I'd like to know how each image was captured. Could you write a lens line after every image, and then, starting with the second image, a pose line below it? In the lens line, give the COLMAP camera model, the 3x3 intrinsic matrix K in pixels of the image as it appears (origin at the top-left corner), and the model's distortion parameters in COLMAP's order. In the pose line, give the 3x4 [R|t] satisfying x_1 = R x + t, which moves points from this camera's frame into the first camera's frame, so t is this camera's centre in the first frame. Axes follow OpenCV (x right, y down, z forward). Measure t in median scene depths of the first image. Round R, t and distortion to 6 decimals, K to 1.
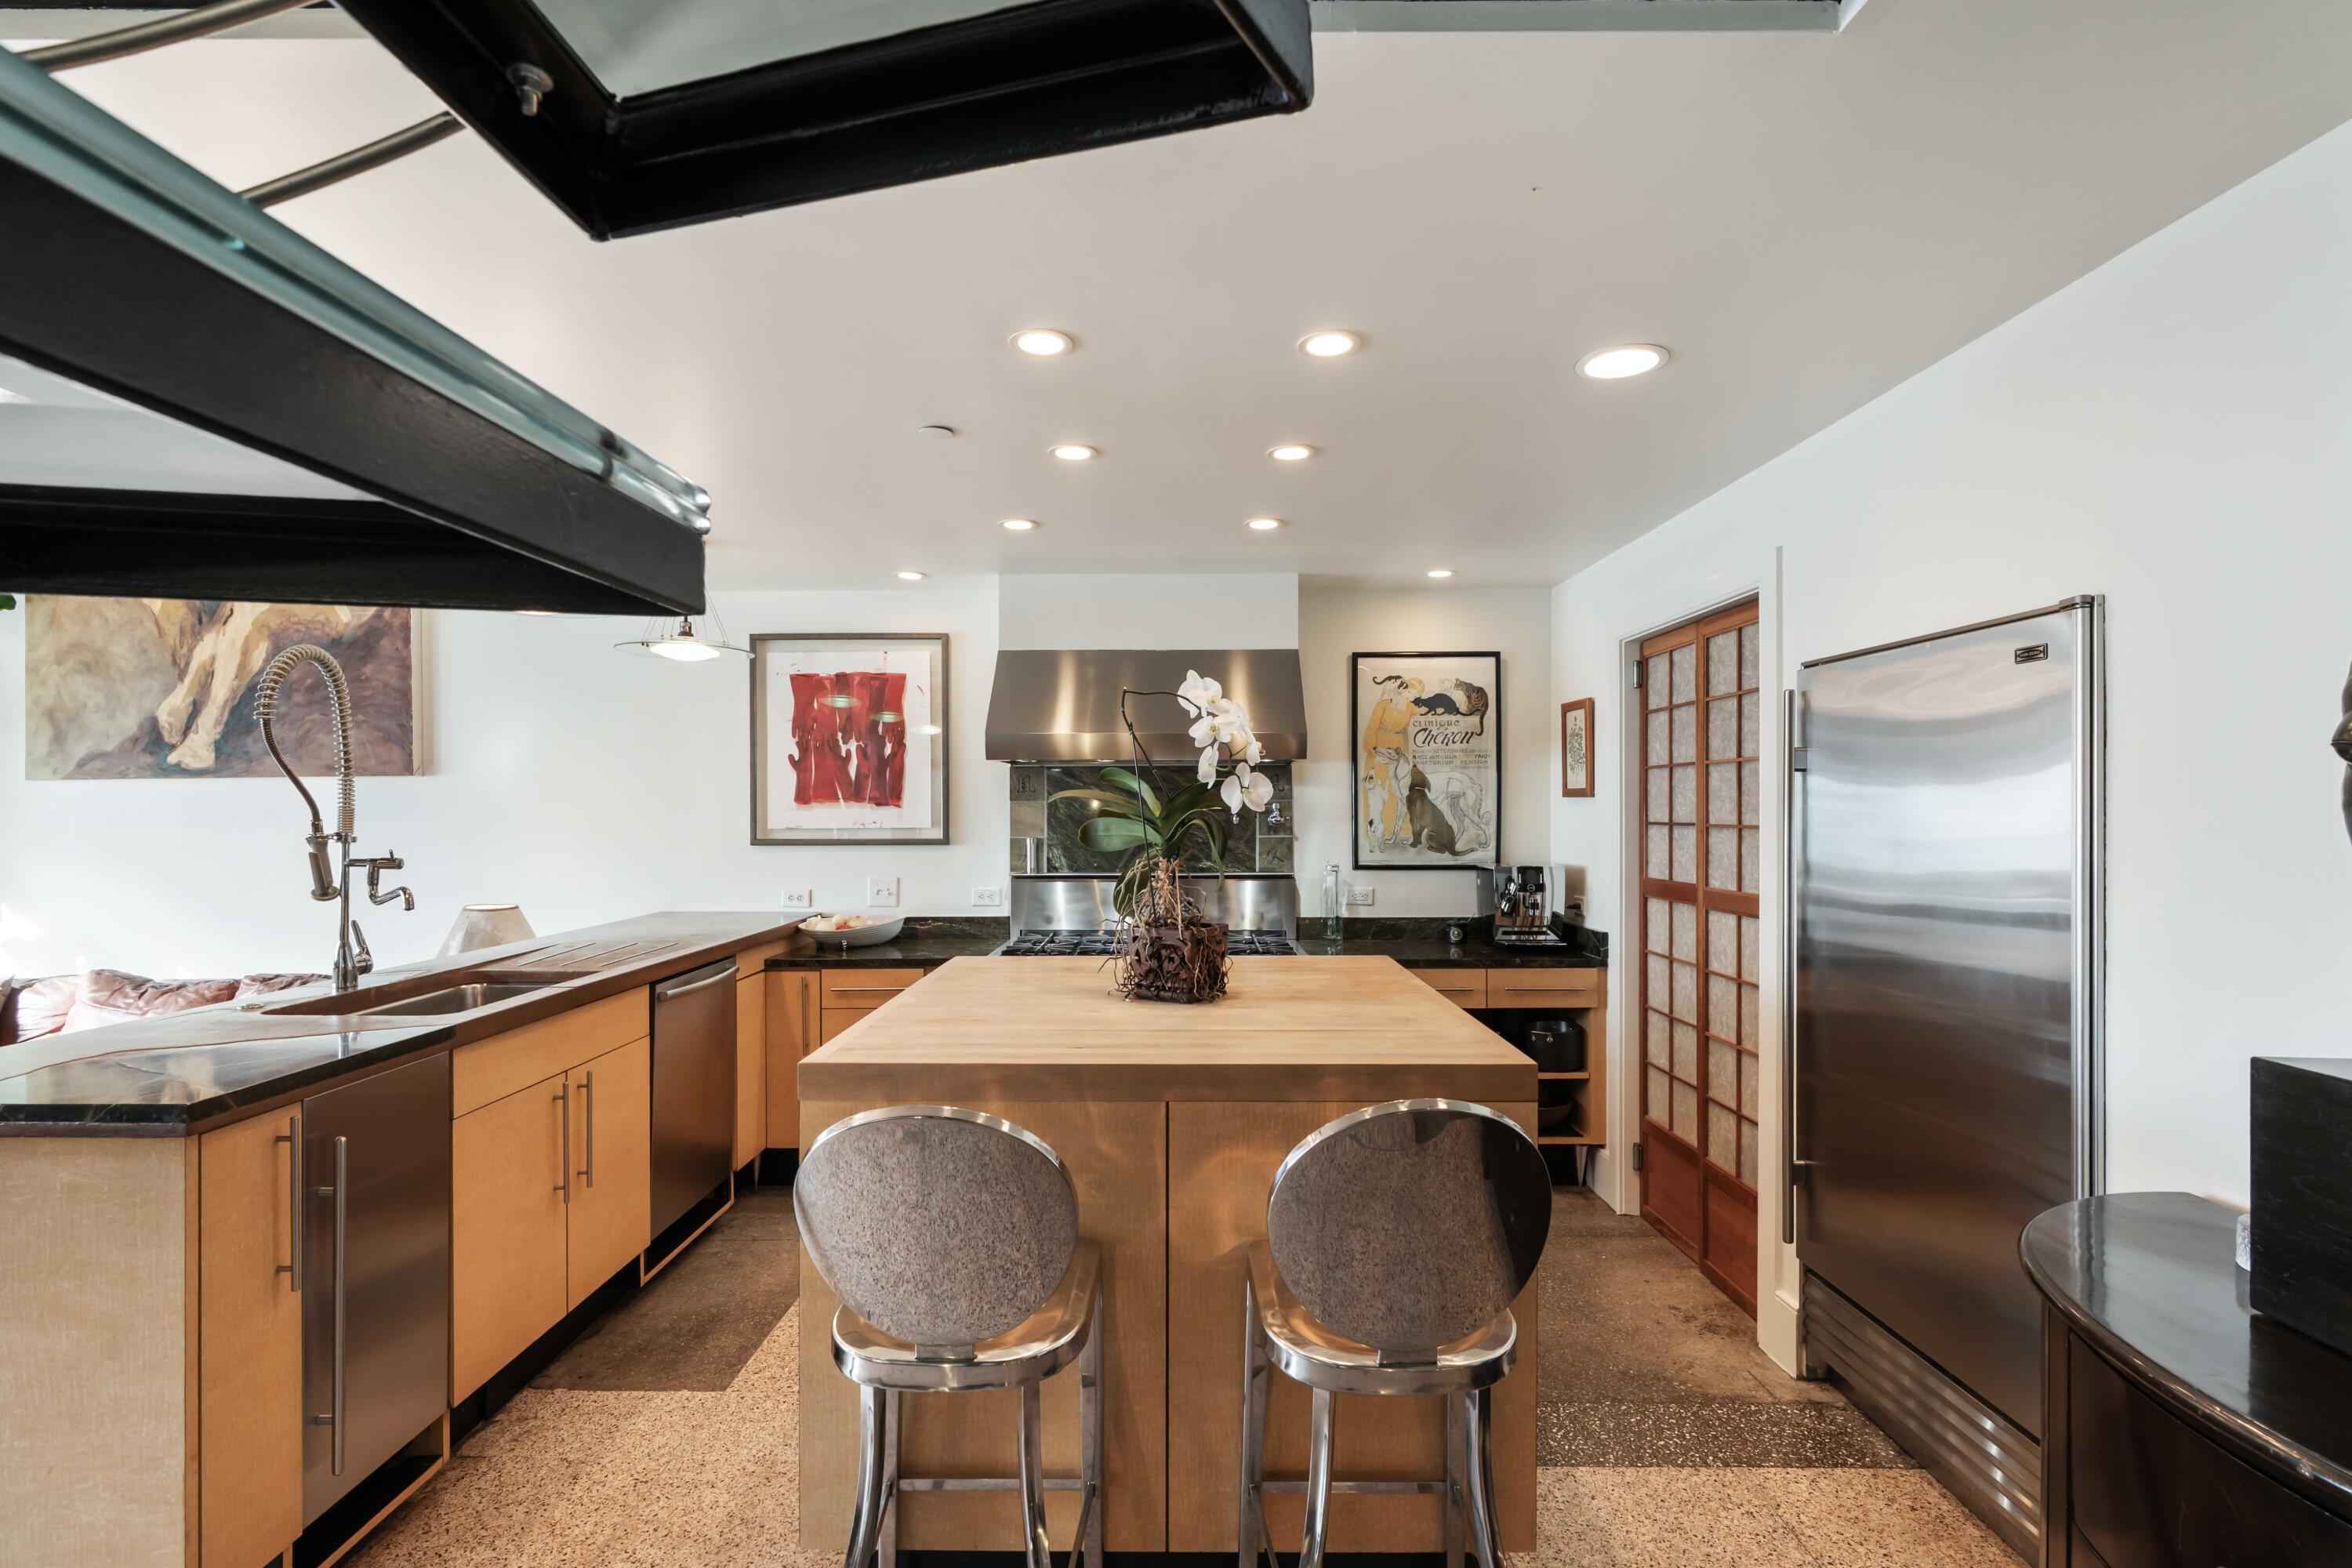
lens RADIAL K [[1082.2, 0, 1173.6], [0, 1082.2, 808.0], [0, 0, 1]] dist [-0.003243, 0.000332]
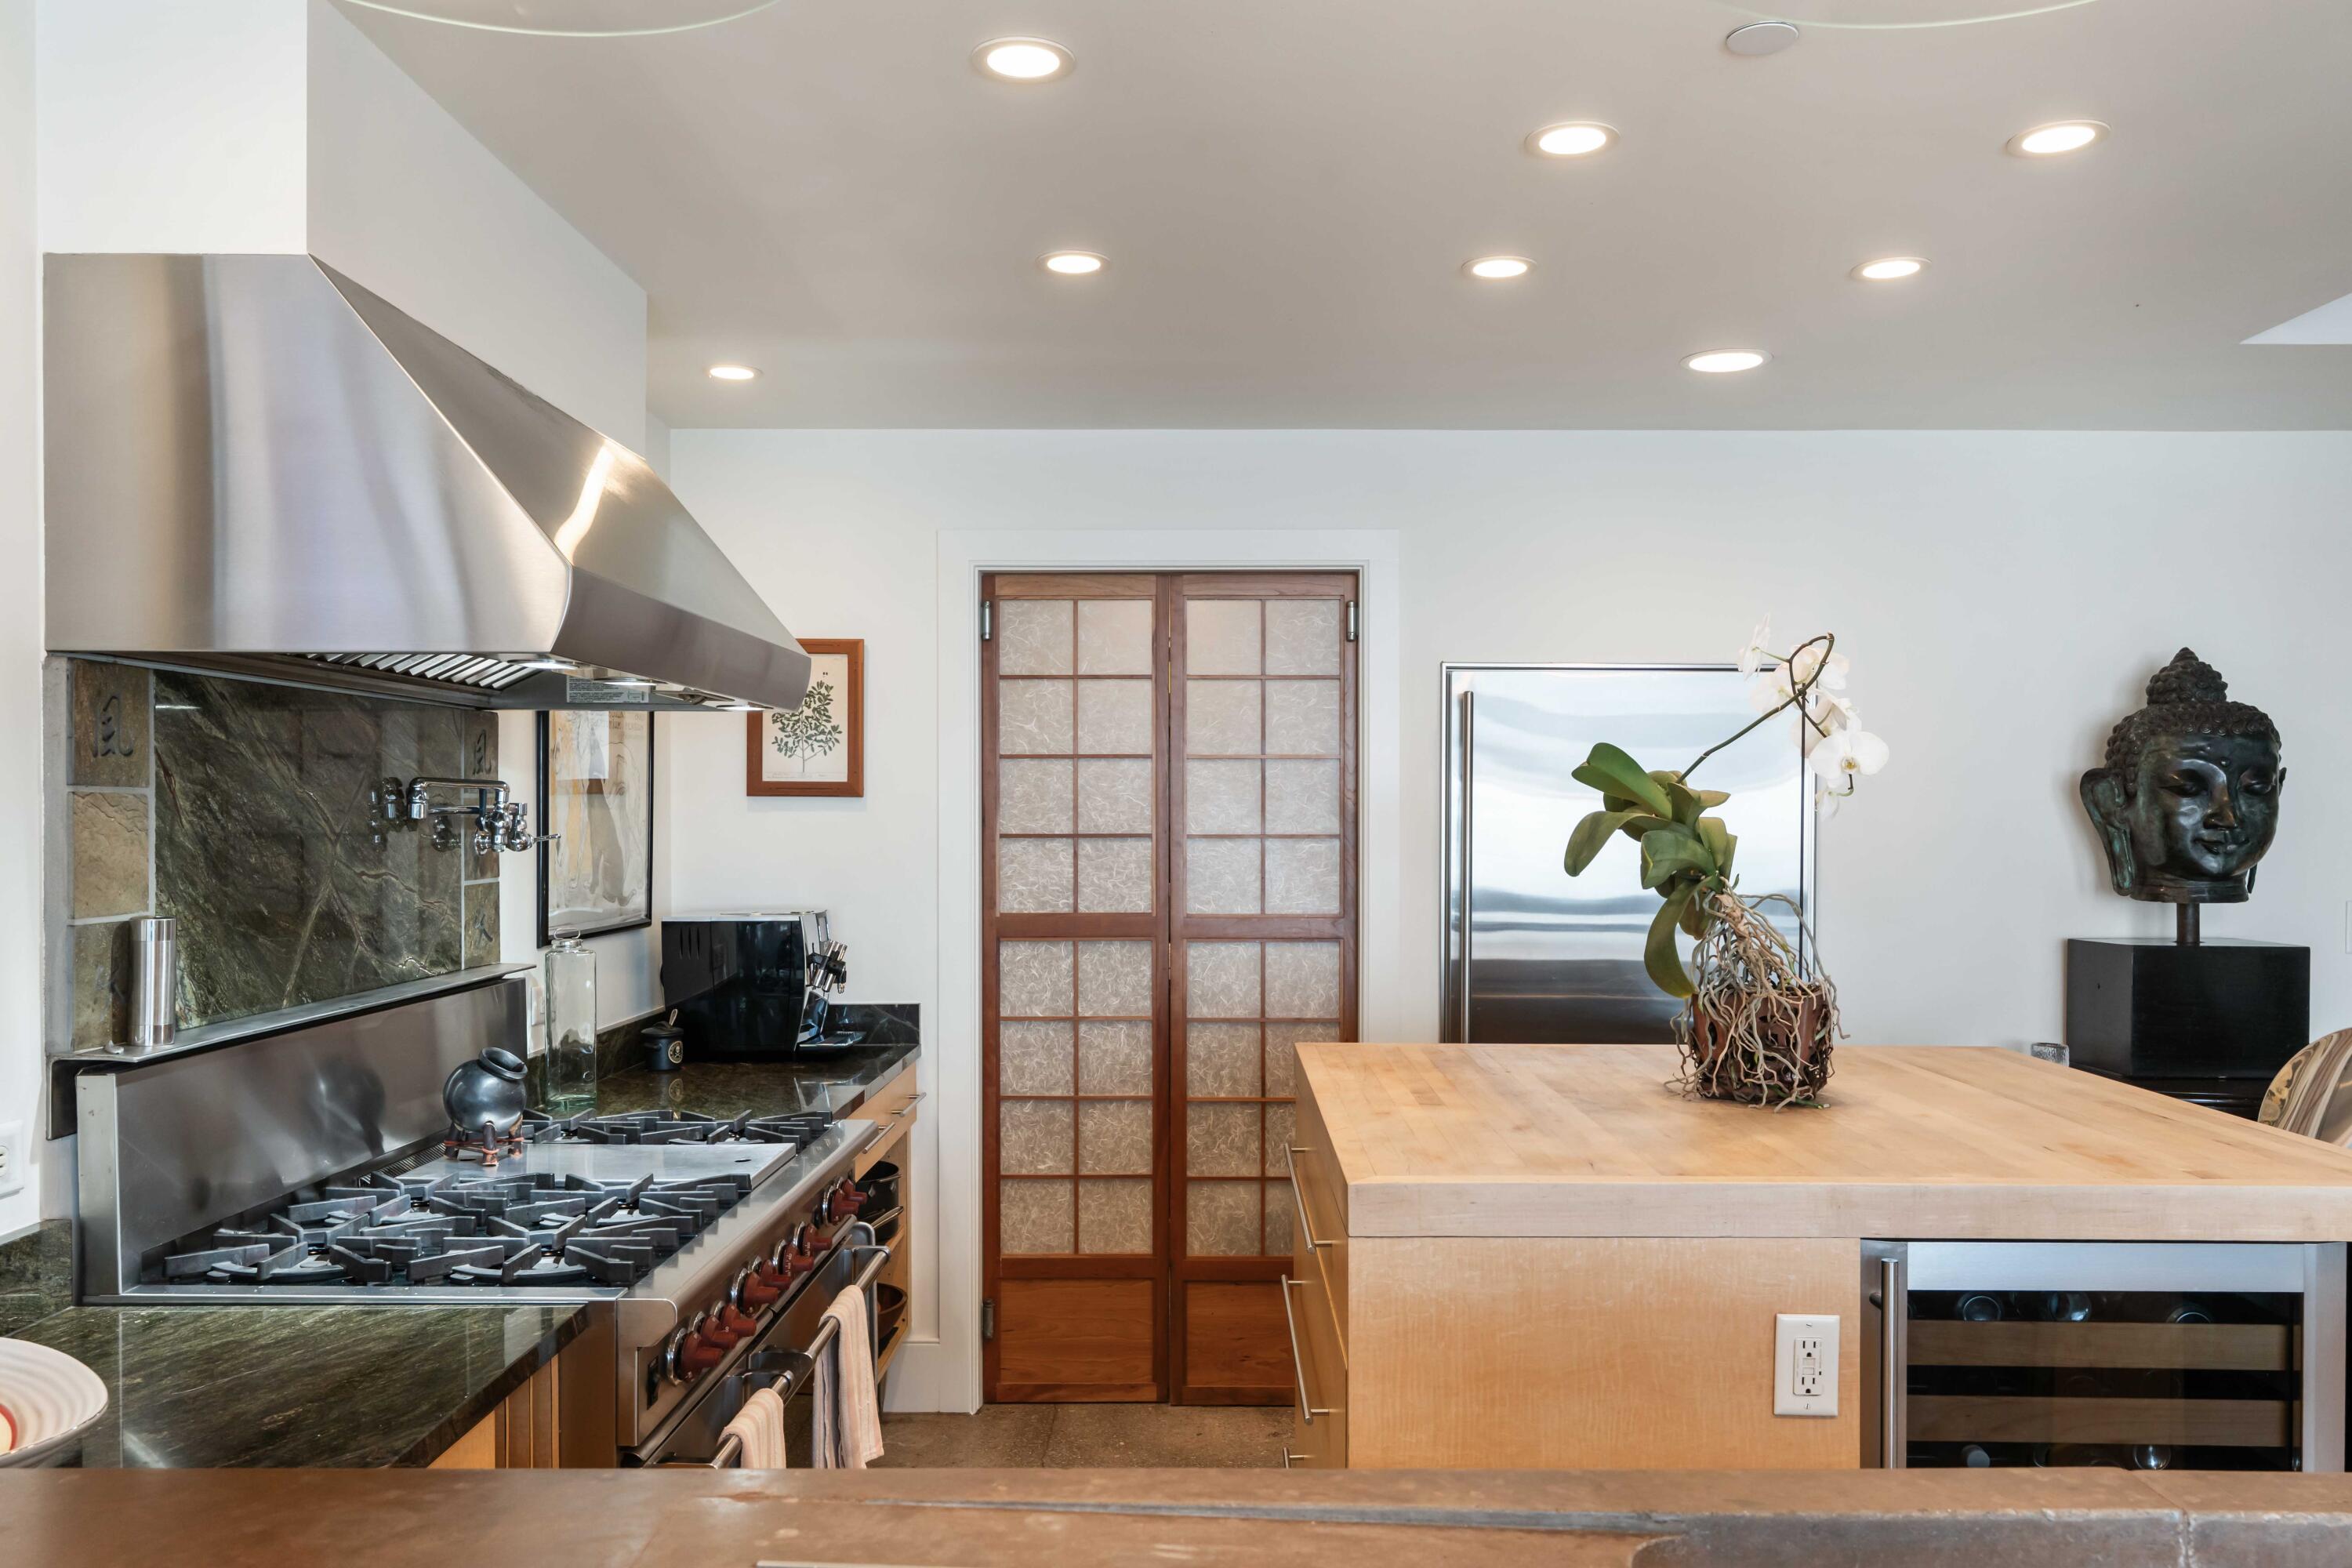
lens RADIAL K [[1759.2, 0, 1176.0], [0, 1759.2, 784.0], [0, 0, 1]] dist [-0.007488, -0.000185]
pose [[0.005779, 0.015430, 0.999864, -0.580873], [-0.002906, 0.999877, -0.015413, -0.001317], [-0.999979, -0.002816, 0.005823, 0.729893]]
